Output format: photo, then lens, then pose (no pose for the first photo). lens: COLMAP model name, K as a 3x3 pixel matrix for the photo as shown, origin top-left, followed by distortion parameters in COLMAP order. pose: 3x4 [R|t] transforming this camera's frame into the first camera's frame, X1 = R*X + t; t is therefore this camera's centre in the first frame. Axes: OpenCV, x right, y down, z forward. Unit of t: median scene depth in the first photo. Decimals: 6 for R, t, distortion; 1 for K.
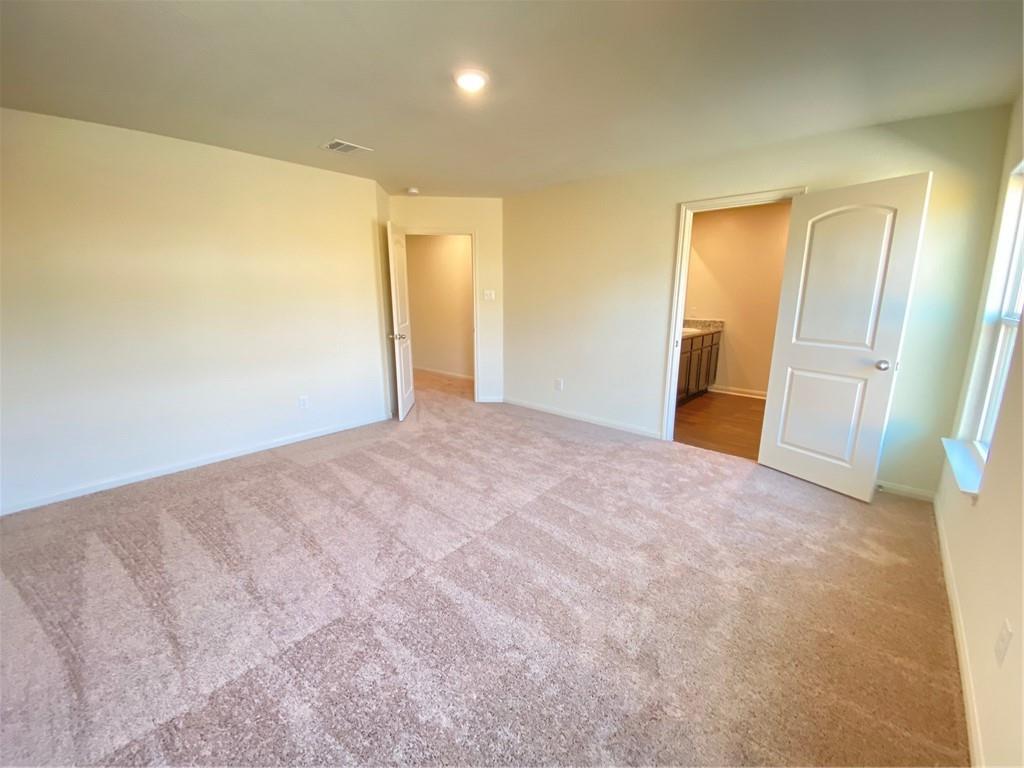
lens RADIAL K [[417.0, 0, 506.9], [0, 417.0, 377.5], [0, 0, 1]] dist [-0.005852, -0.000872]
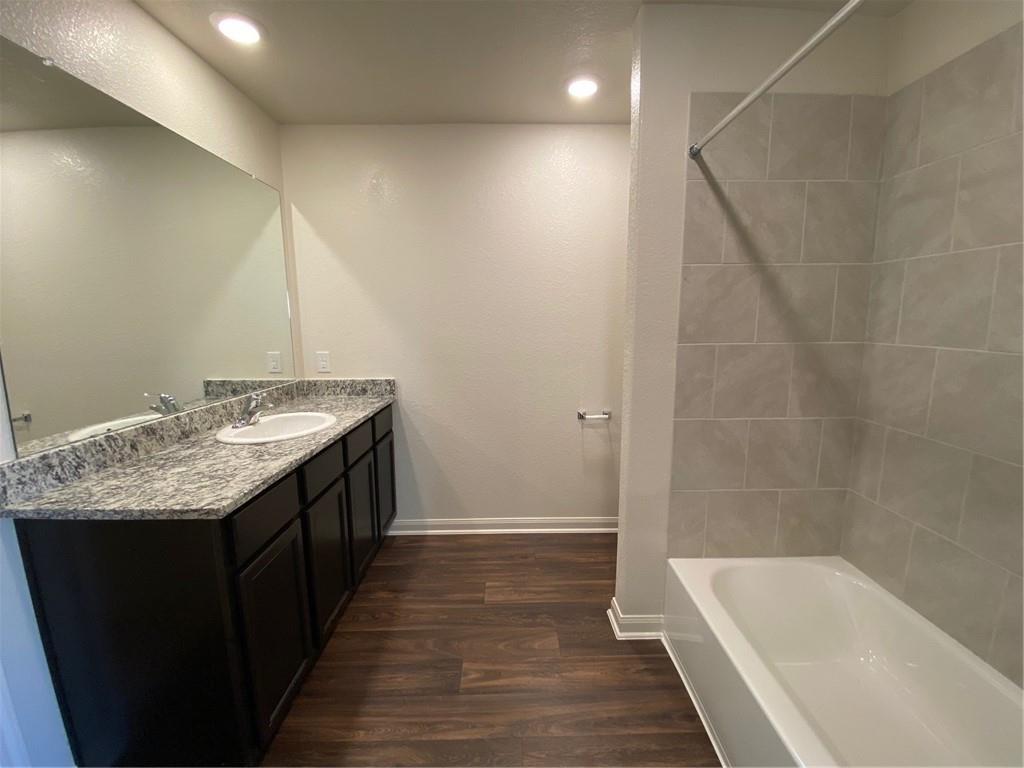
lens RADIAL K [[417.0, 0, 515.0], [0, 417.0, 385.2], [0, 0, 1]] dist [-0.005852, -0.000872]
pose [[0.716954, -0.114298, 0.687687, 0.526912], [0.142356, 0.989685, 0.016078, -0.199676], [-0.682431, 0.086369, 0.725830, 1.011546]]
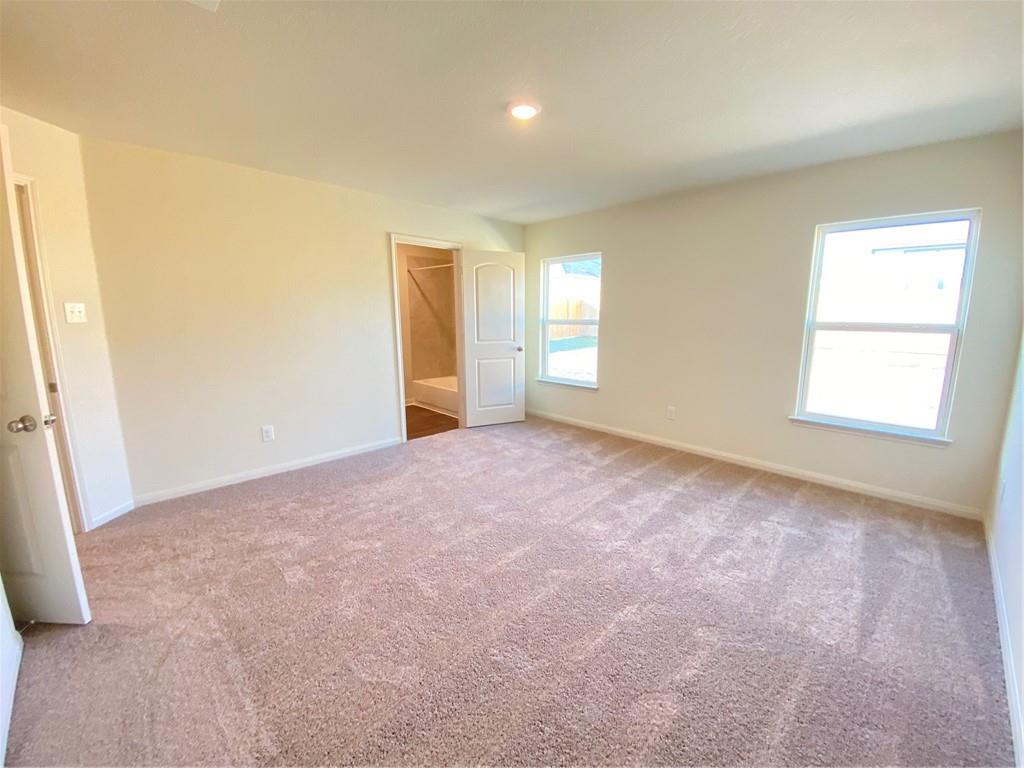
lens RADIAL K [[417.0, 0, 510.7], [0, 417.0, 386.4], [0, 0, 1]] dist [-0.005852, -0.000872]
pose [[0.054809, -0.176999, 0.982684, -0.799386], [0.198174, 0.966513, 0.163033, -0.142908], [-0.978633, 0.185807, 0.088050, 0.694985]]
